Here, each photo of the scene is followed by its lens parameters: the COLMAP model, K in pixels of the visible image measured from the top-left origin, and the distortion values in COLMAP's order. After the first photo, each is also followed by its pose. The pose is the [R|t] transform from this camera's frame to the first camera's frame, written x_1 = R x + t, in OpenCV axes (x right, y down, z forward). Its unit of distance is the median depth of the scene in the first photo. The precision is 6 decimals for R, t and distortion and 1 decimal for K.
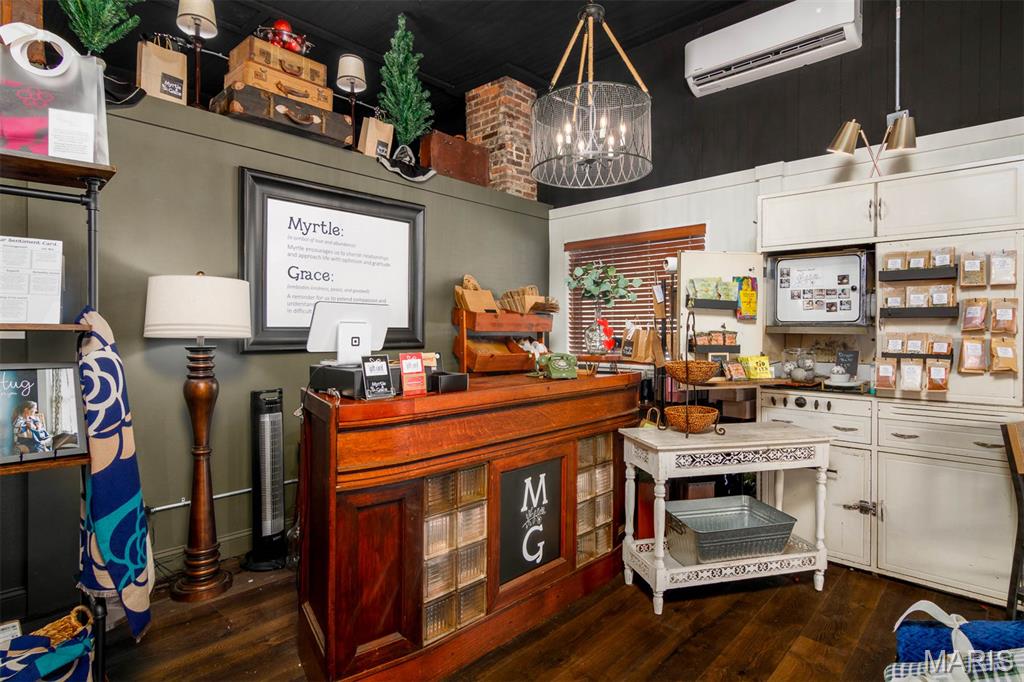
lens RADIAL K [[533.3, 0, 507.3], [0, 533.3, 333.3], [0, 0, 1]] dist [-0.001416, -0.000407]
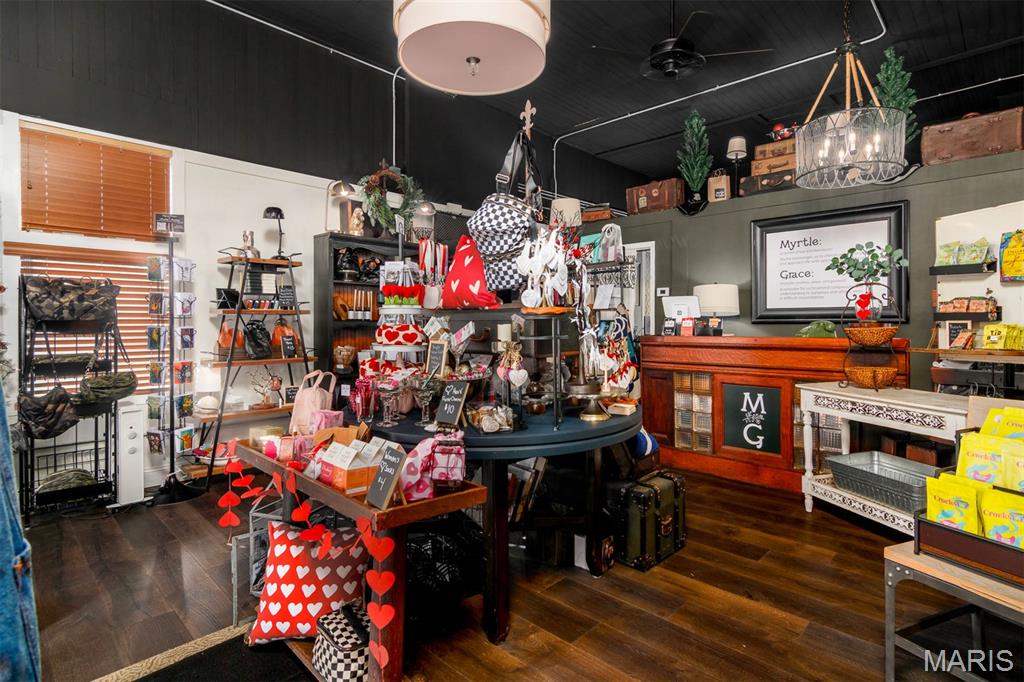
lens RADIAL K [[512.8, 0, 545.0], [0, 512.8, 327.7], [0, 0, 1]] dist [0.000159, -0.000096]
pose [[0.042448, 0.006314, -0.999079, 1.572672], [-0.000945, 0.999980, 0.006279, 0.054352], [0.999098, 0.000678, 0.042453, 0.281949]]
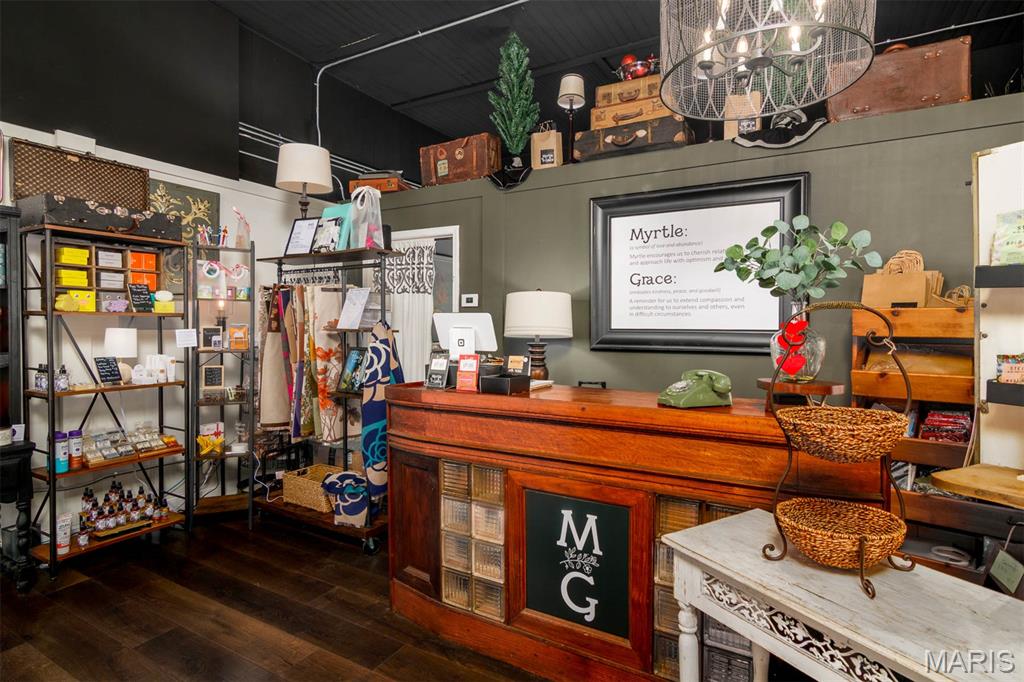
lens RADIAL K [[517.2, 0, 514.6], [0, 517.2, 328.7], [0, 0, 1]] dist [-0.004861, -0.000352]
pose [[0.250659, 0.006129, -0.968056, 0.786605], [-0.008071, 0.999958, 0.004241, -0.020439], [0.968042, 0.006750, 0.250698, 0.683232]]
